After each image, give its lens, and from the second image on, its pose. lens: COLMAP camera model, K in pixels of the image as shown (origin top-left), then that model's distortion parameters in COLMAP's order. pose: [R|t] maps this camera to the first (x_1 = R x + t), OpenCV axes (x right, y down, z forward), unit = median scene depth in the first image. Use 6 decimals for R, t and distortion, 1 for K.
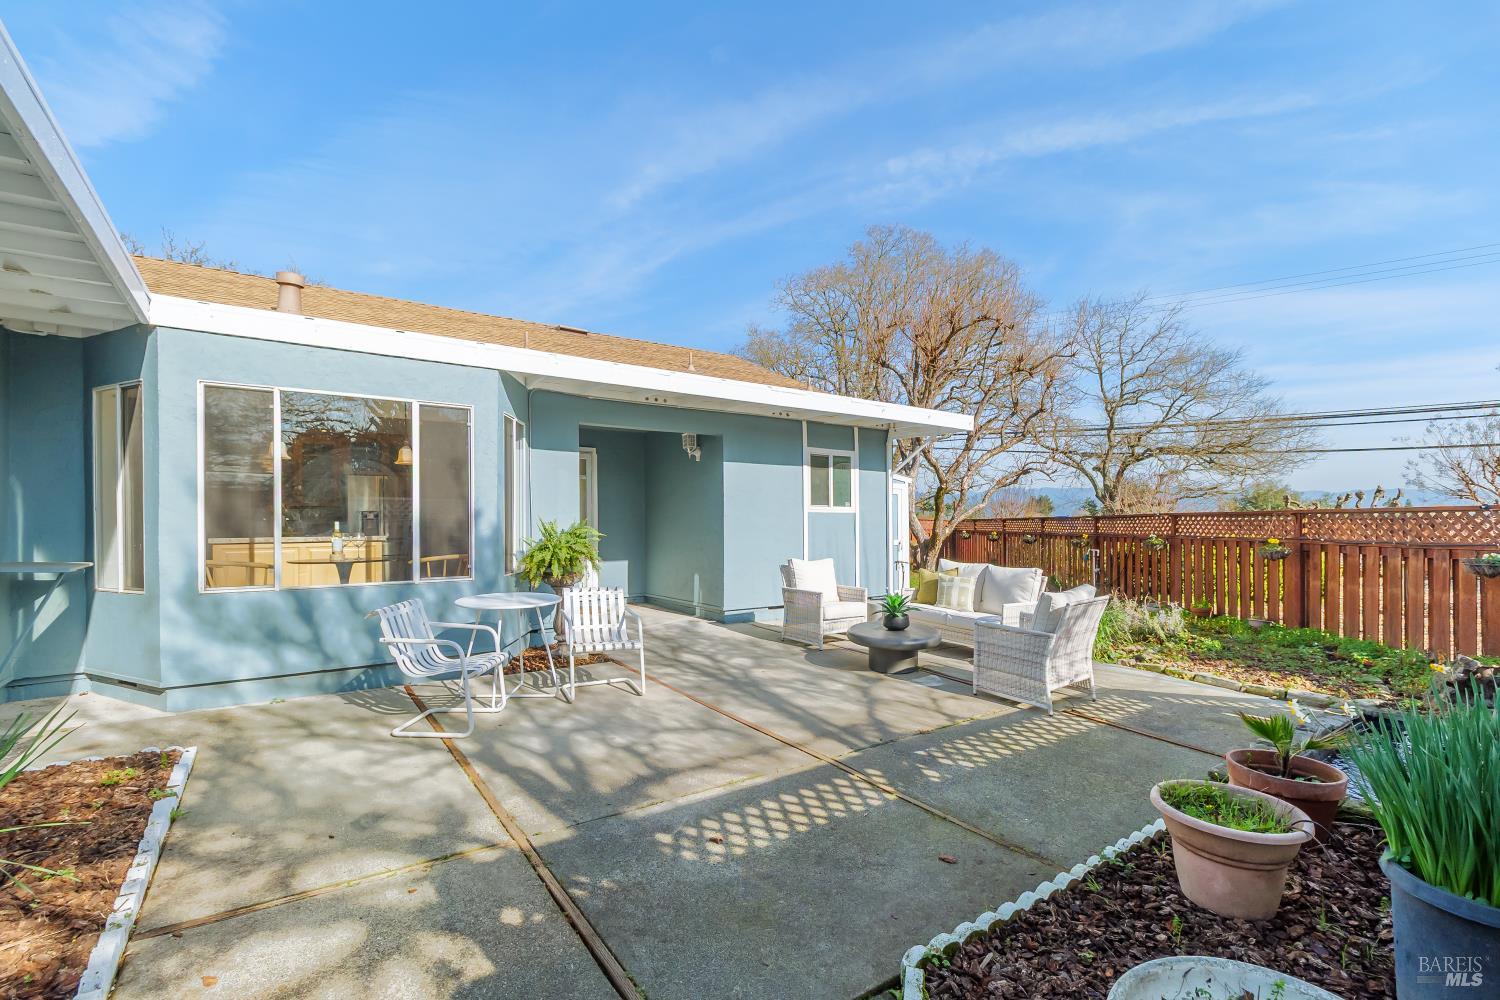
lens RADIAL K [[630.7, 0, 748.5], [0, 630.7, 524.3], [0, 0, 1]] dist [-0.000498, -0.000042]
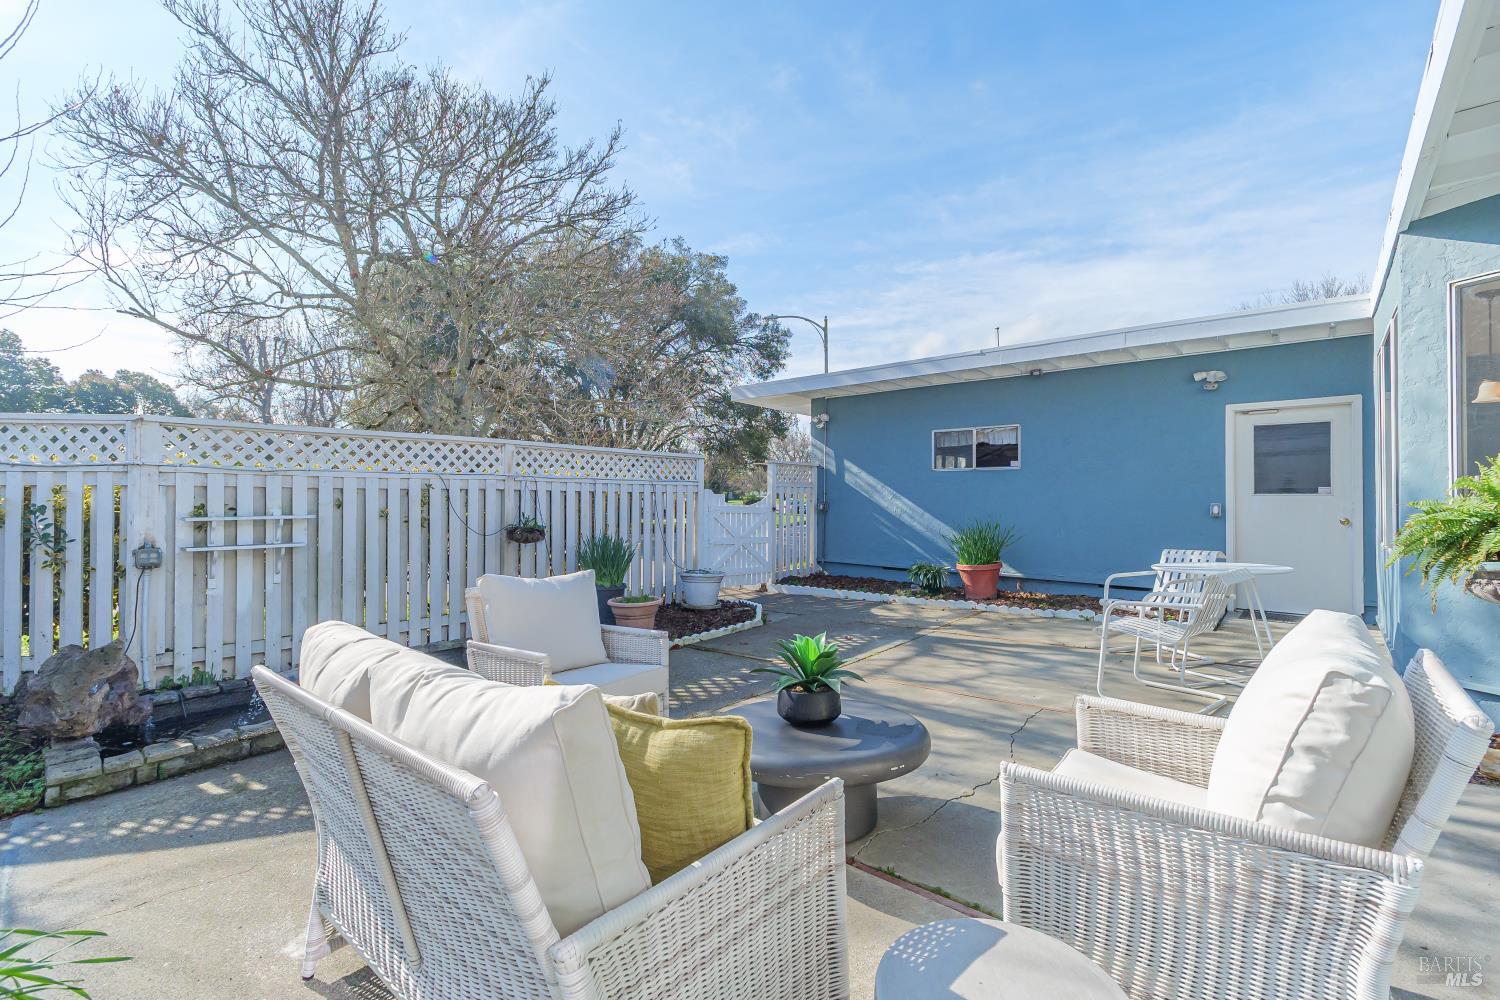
lens RADIAL K [[659.2, 0, 779.3], [0, 659.2, 493.1], [0, 0, 1]] dist [-0.001696, -0.000038]
pose [[-0.957643, 0.002558, -0.287946, 0.459373], [0.004830, 0.999963, -0.007179, 0.022600], [0.287917, -0.008265, -0.957620, 1.737935]]
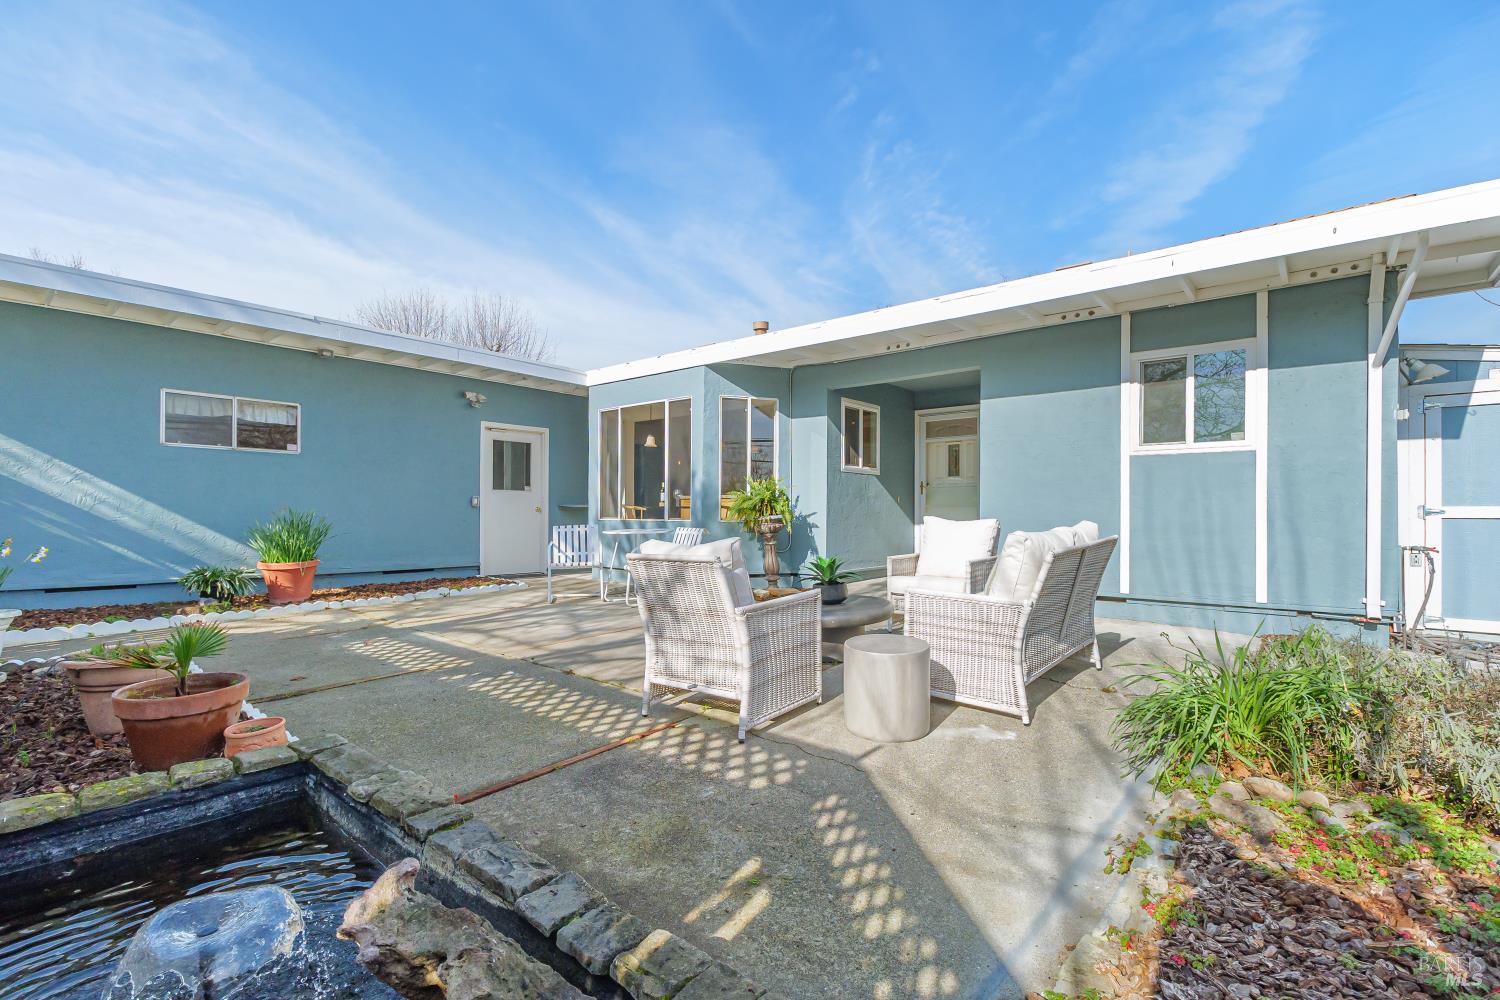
lens RADIAL K [[659.2, 0, 779.3], [0, 659.2, 493.1], [0, 0, 1]] dist [-0.001696, -0.000038]
pose [[0.302958, -0.021395, -0.952764, 1.163991], [-0.007635, 0.999661, -0.024875, 0.071420], [0.952973, 0.014810, 0.302692, 0.875420]]
